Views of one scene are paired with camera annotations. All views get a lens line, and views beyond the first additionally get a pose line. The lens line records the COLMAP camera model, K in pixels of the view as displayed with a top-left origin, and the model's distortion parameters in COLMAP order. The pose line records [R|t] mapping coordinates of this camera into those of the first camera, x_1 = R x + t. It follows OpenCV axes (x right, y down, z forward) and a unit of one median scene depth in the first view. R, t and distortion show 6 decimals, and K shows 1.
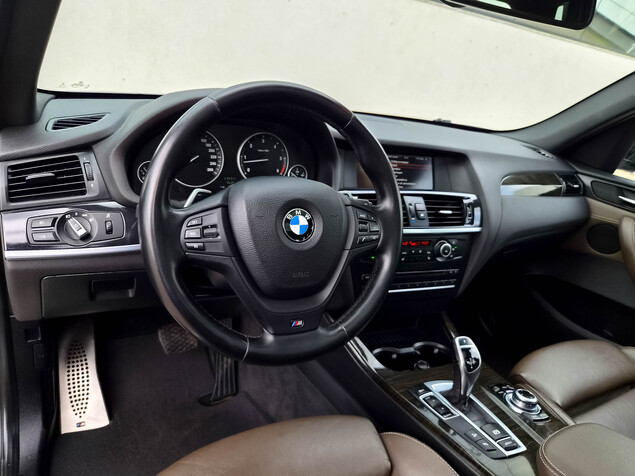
lens RADIAL K [[456.9, 0, 317.5], [0, 456.9, 238.0], [0, 0, 1]] dist [0.033576, -0.005531]
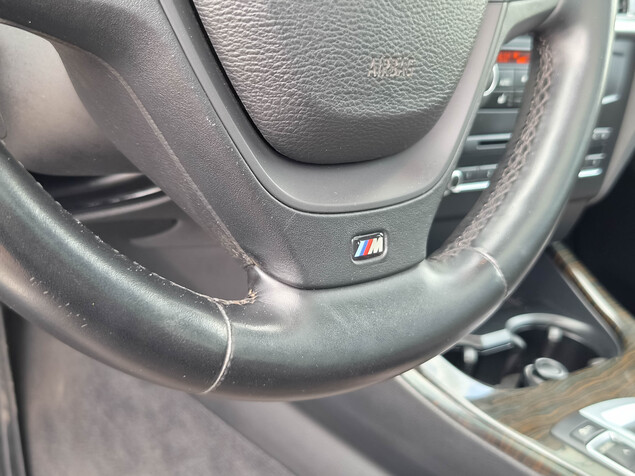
lens RADIAL K [[899.2, 0, 317.5], [0, 899.2, 238.0], [0, 0, 1]] dist [0.037255, 0.078272]
pose [[0.972645, -0.065783, 0.222786, -0.131045], [0.046196, 0.994685, 0.092022, 0.081599], [-0.227655, -0.079213, 0.970514, 0.289905]]
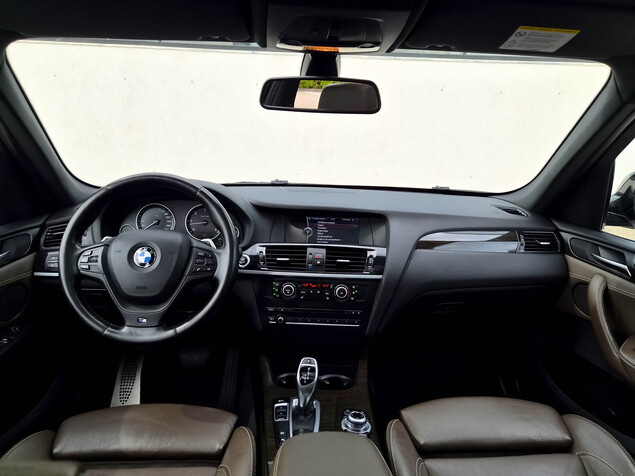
lens RADIAL K [[456.9, 0, 317.5], [0, 456.9, 238.0], [0, 0, 1]] dist [0.033576, -0.005531]
pose [[0.895730, -0.023418, -0.443982, 0.764208], [-0.054279, 0.985382, -0.161480, 0.083561], [0.441274, 0.168742, 0.881365, -0.106018]]
